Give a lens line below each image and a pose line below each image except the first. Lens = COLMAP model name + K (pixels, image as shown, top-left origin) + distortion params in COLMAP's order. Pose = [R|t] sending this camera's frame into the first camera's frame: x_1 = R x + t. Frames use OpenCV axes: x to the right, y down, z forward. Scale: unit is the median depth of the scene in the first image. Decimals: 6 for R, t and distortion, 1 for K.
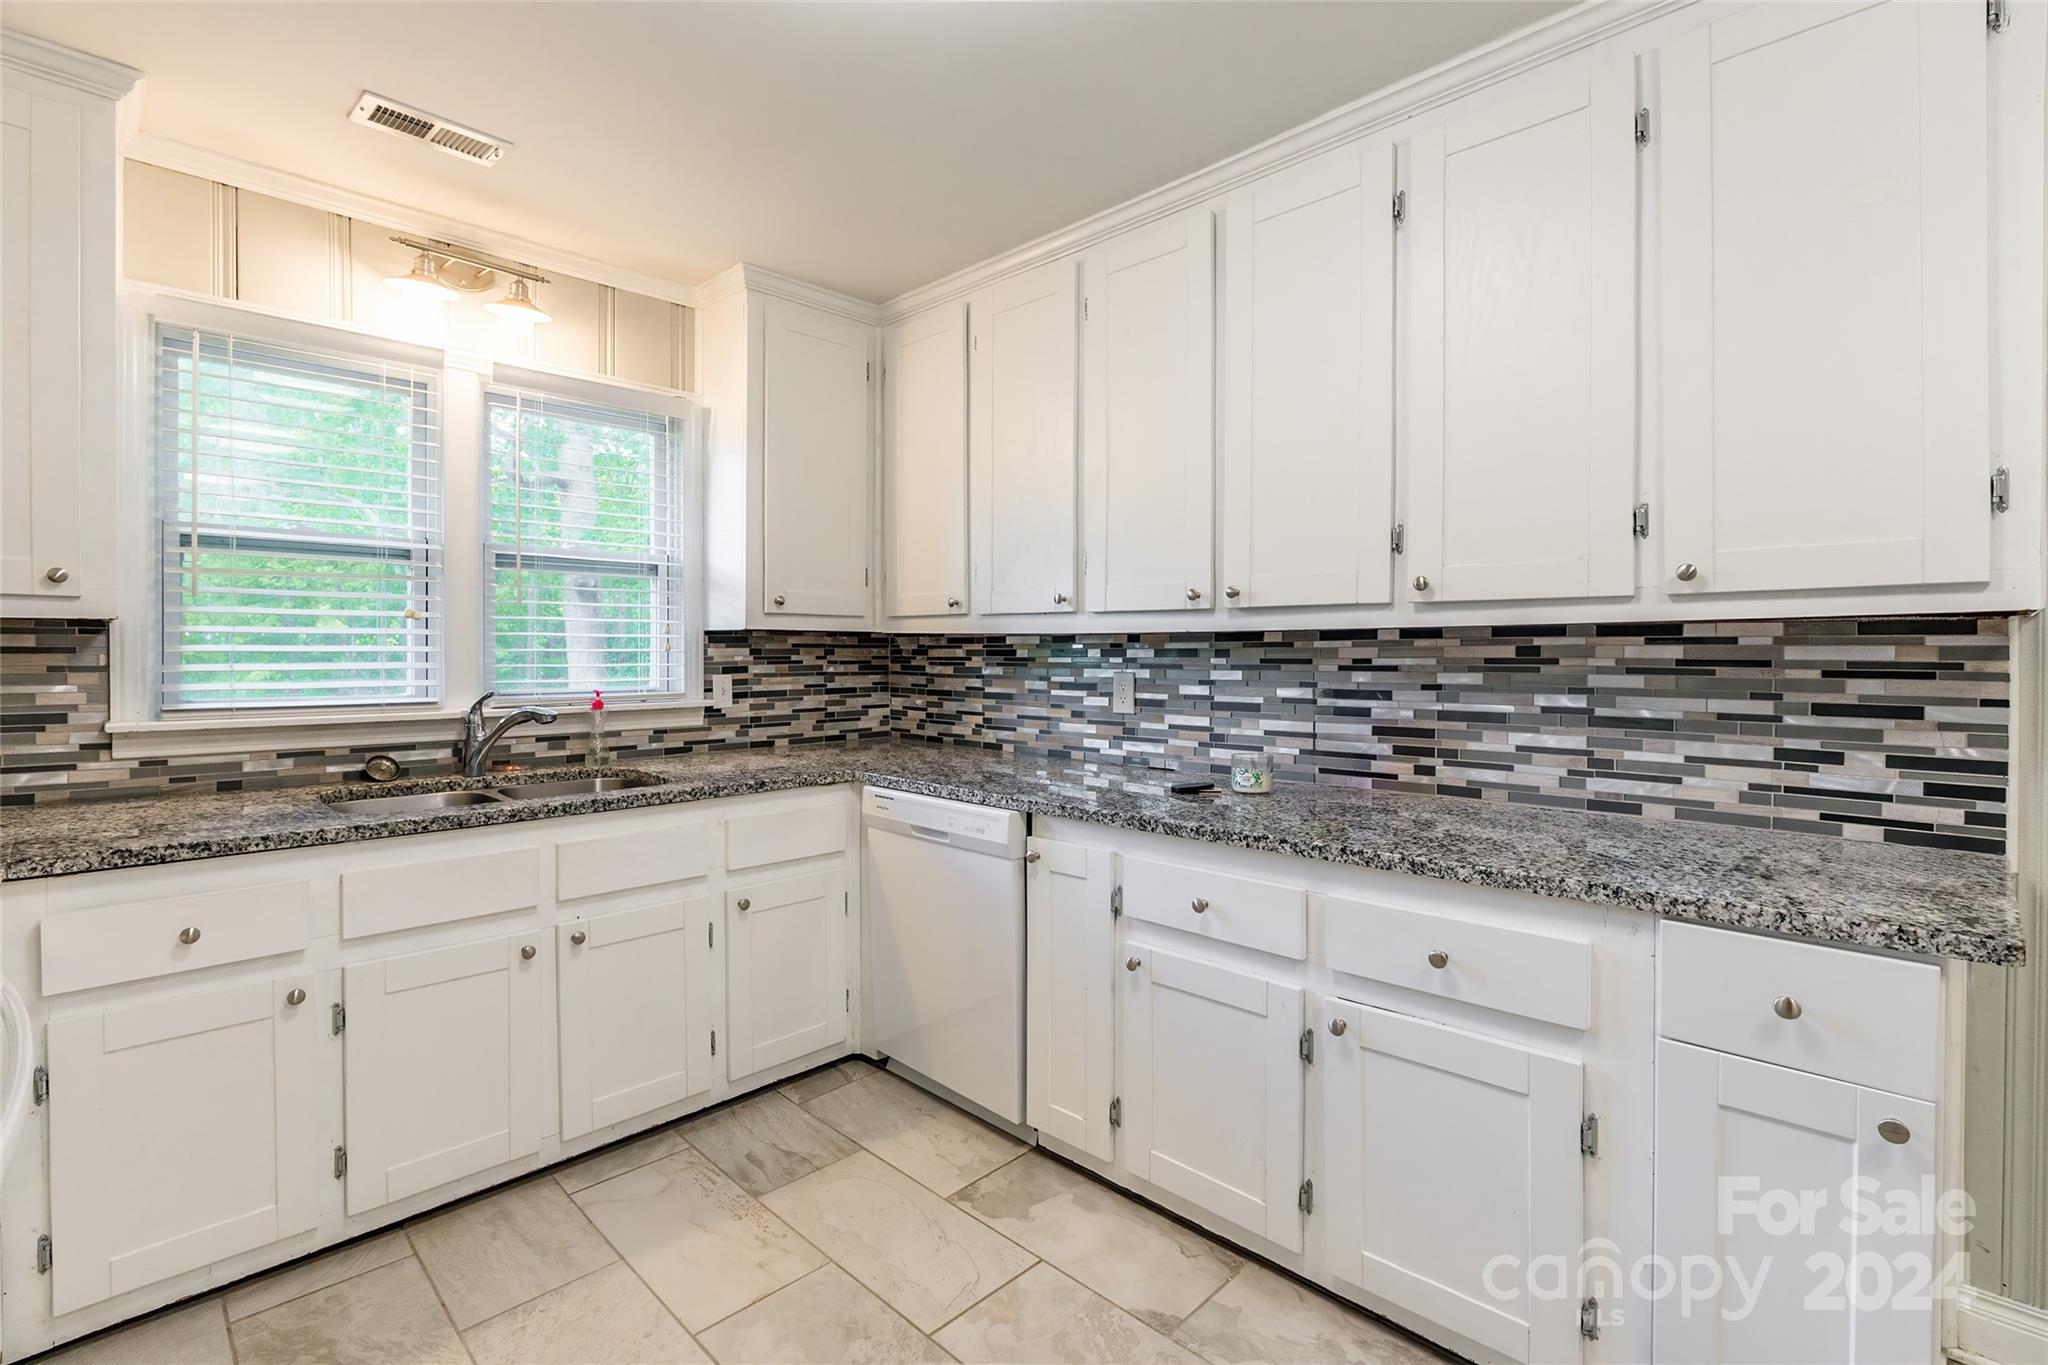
lens RADIAL K [[949.1, 0, 988.6], [0, 949.1, 661.4], [0, 0, 1]] dist [-0.011184, 0.002259]
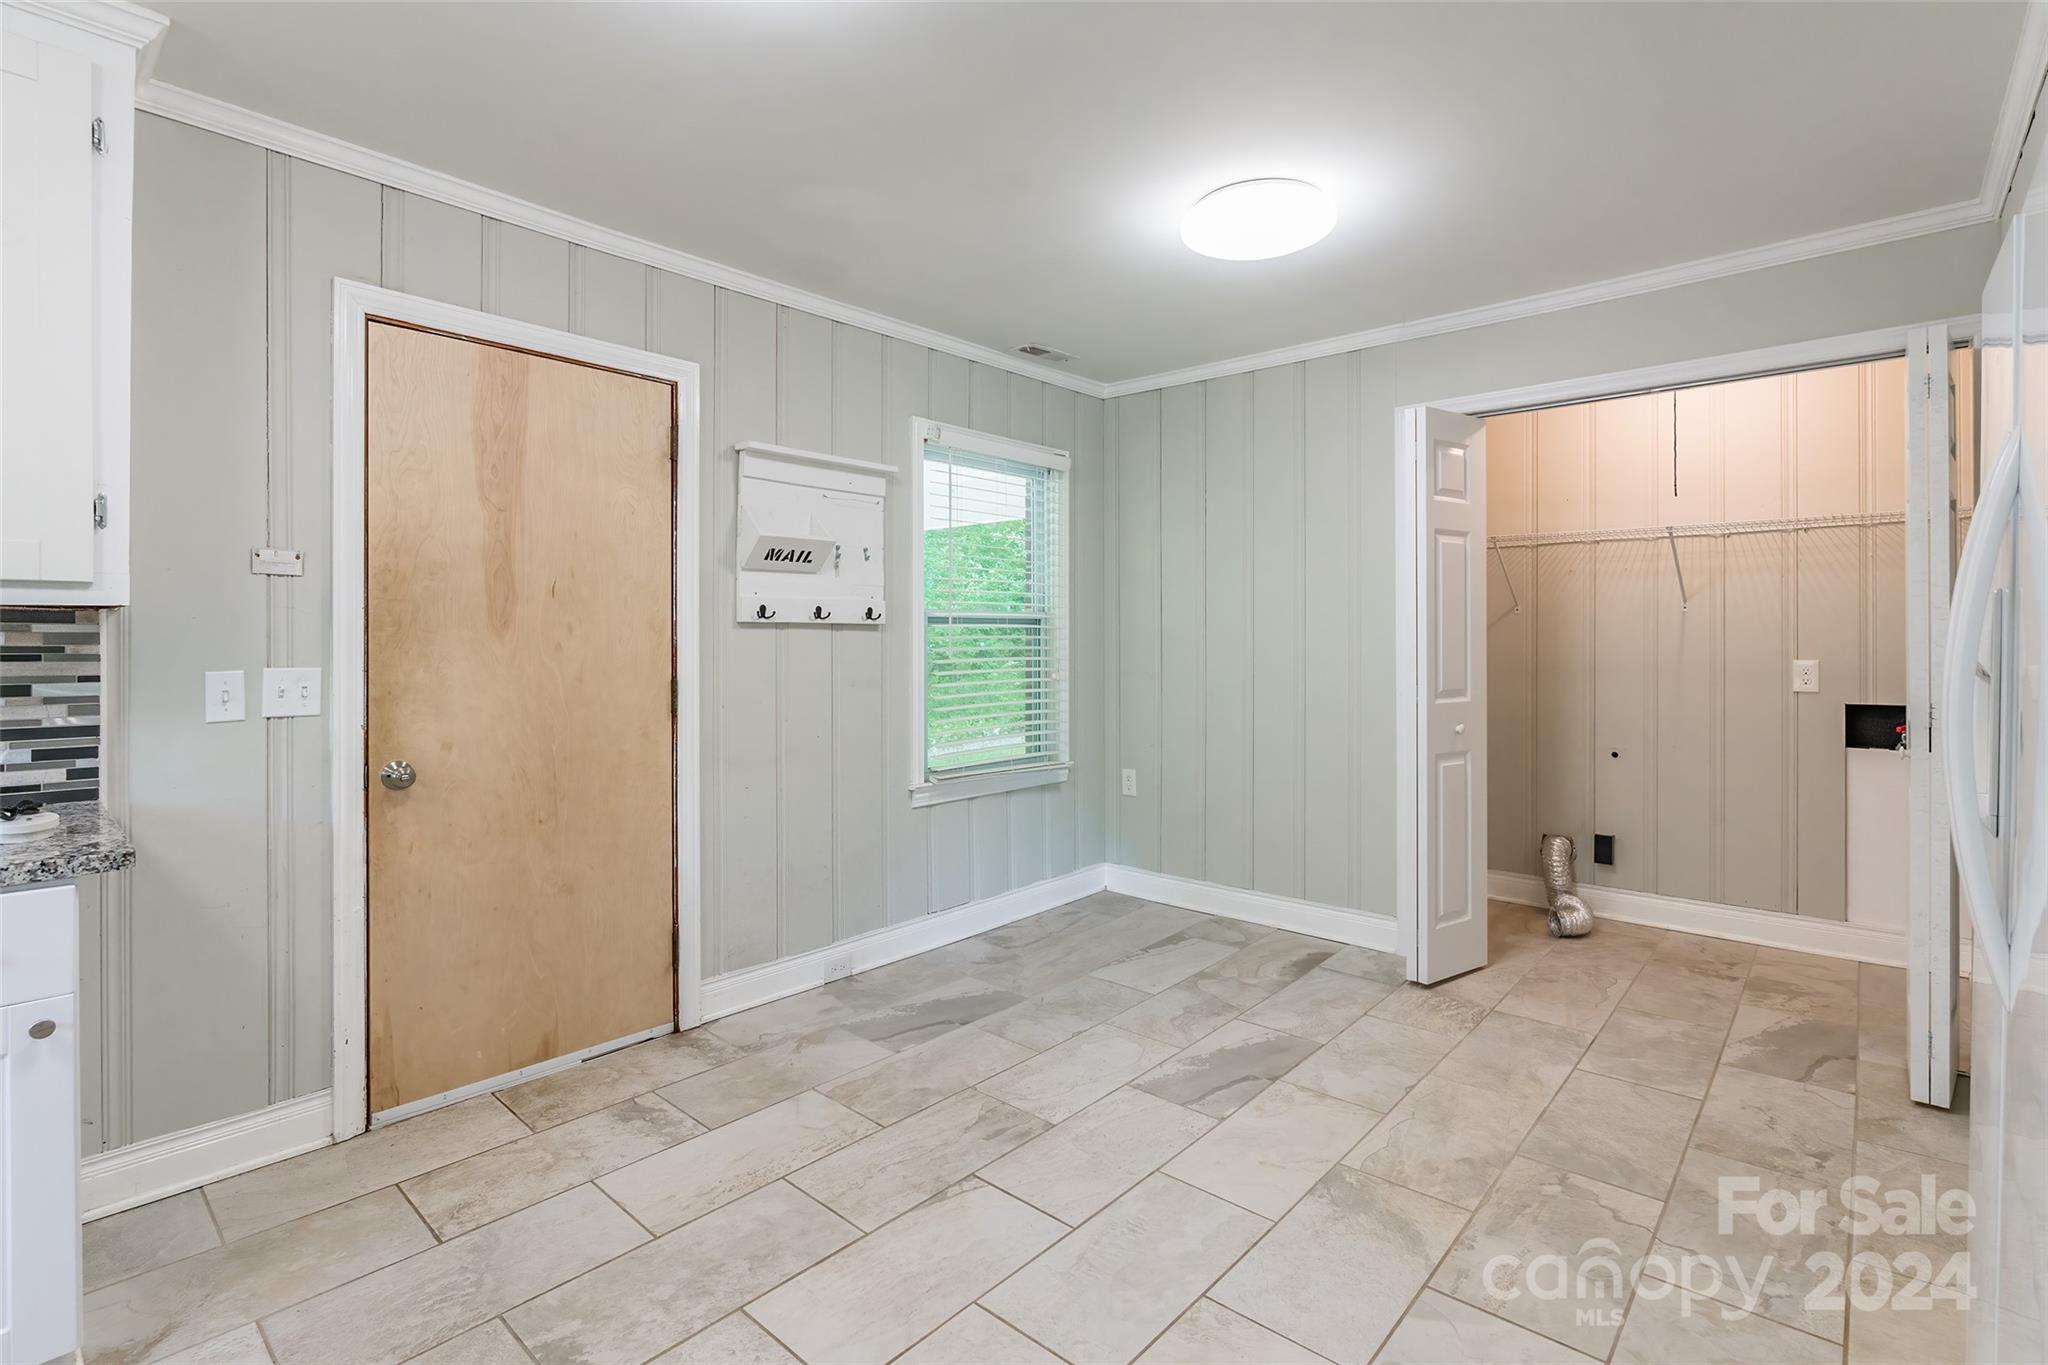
lens RADIAL K [[949.1, 0, 1015.8], [0, 949.1, 637.7], [0, 0, 1]] dist [-0.011184, 0.002259]
pose [[-0.070522, 0.002151, 0.997508, -0.194793], [0.011585, 0.999932, -0.001337, 0.004327], [-0.997443, 0.011462, -0.070542, -0.102936]]
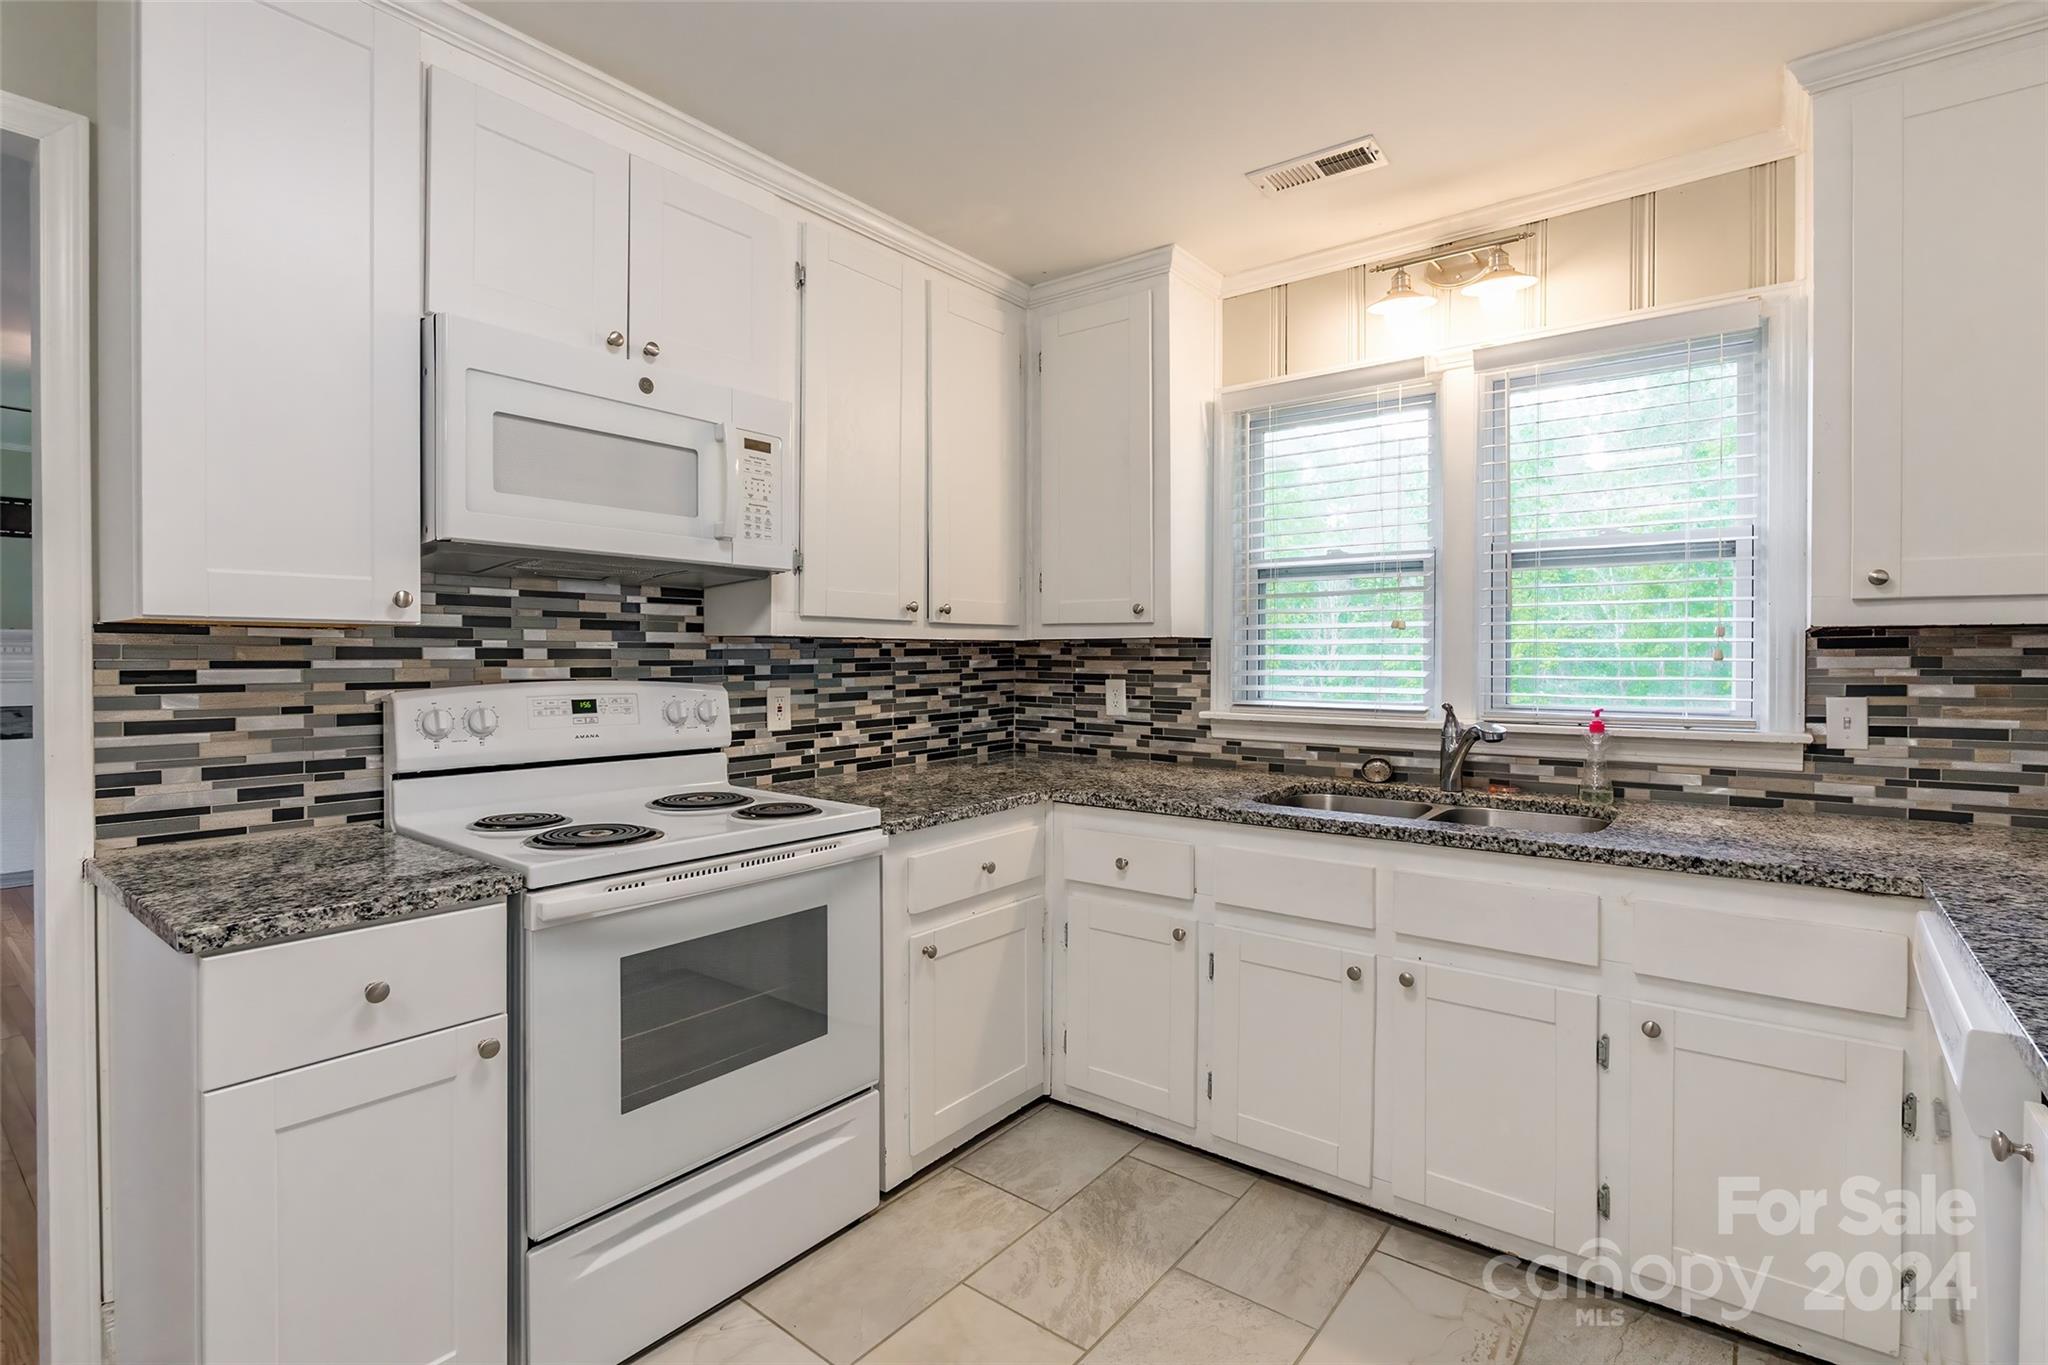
lens RADIAL K [[949.1, 0, 1025.5], [0, 949.1, 672.1], [0, 0, 1]] dist [-0.011184, 0.002259]
pose [[0.137120, 0.013876, -0.990457, 0.438359], [-0.011667, 0.999855, 0.012392, -0.007303], [0.990486, 0.009856, 0.137262, 0.559364]]
